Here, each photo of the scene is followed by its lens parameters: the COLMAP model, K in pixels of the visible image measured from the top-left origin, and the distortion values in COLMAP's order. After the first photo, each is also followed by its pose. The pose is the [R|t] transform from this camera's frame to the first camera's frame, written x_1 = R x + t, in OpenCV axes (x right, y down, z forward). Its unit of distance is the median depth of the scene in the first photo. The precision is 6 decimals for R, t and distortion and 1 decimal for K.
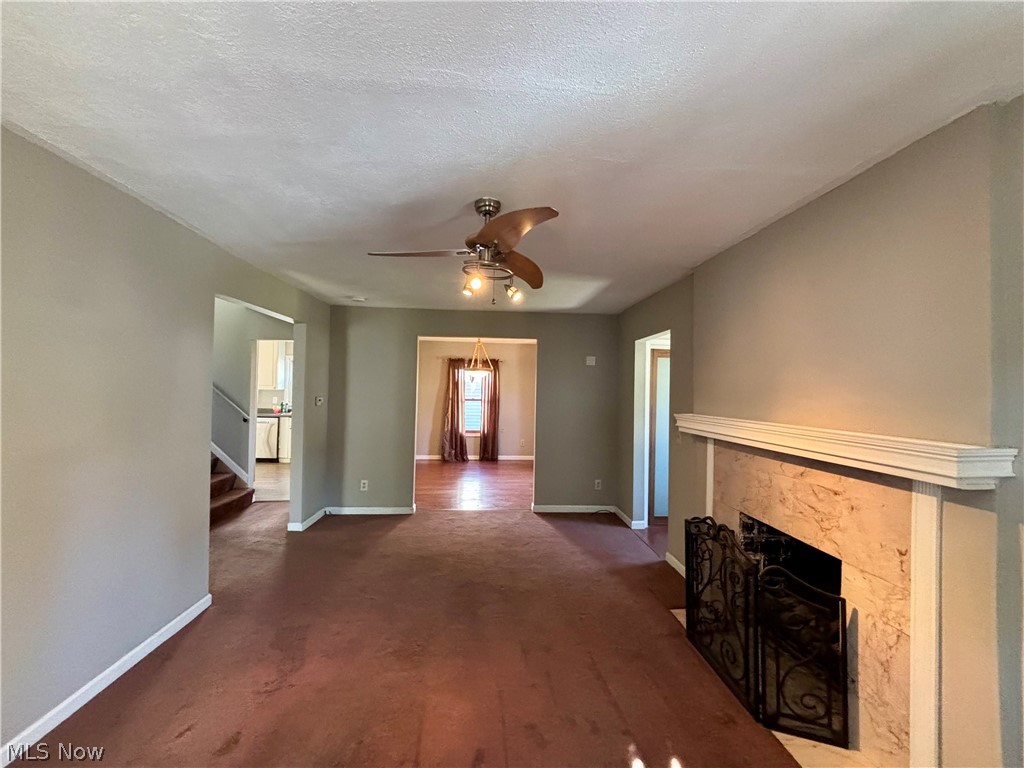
lens RADIAL K [[416.8, 0, 512.8], [0, 416.8, 382.5], [0, 0, 1]] dist [-0.000765, -0.000723]
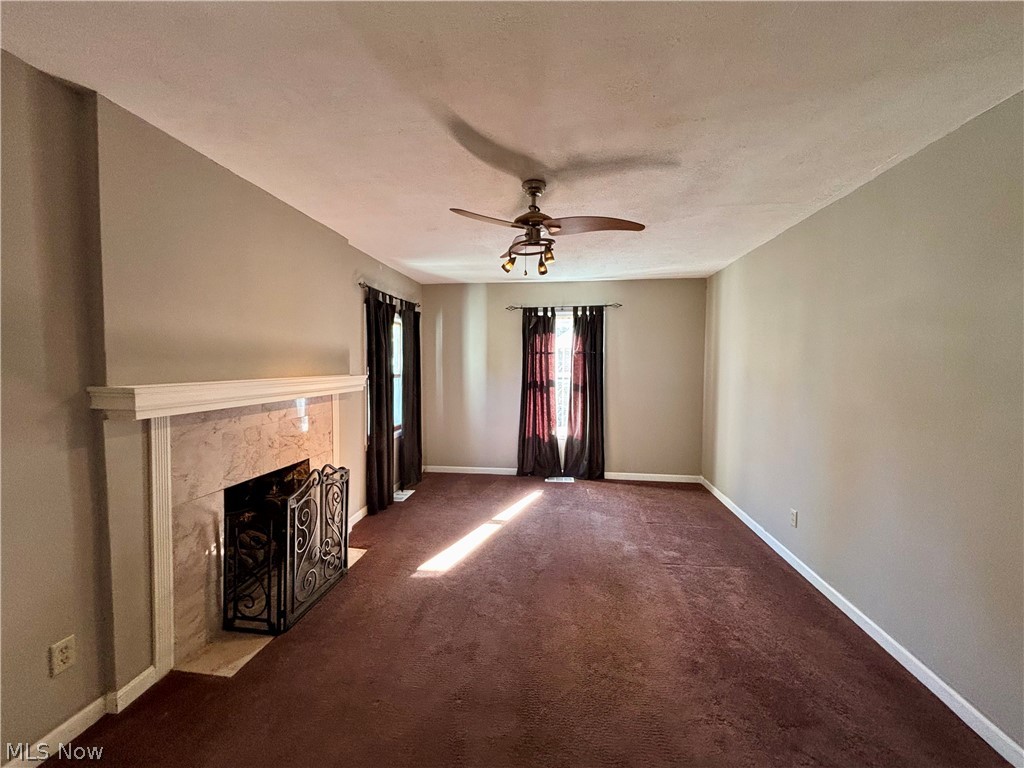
lens RADIAL K [[416.8, 0, 512.6], [0, 416.8, 379.9], [0, 0, 1]] dist [-0.000765, -0.000723]
pose [[-0.978327, -0.032986, 0.204420, -0.241382], [-0.027696, 0.999205, 0.028686, 0.053047], [-0.205204, 0.022402, -0.978463, 2.034708]]
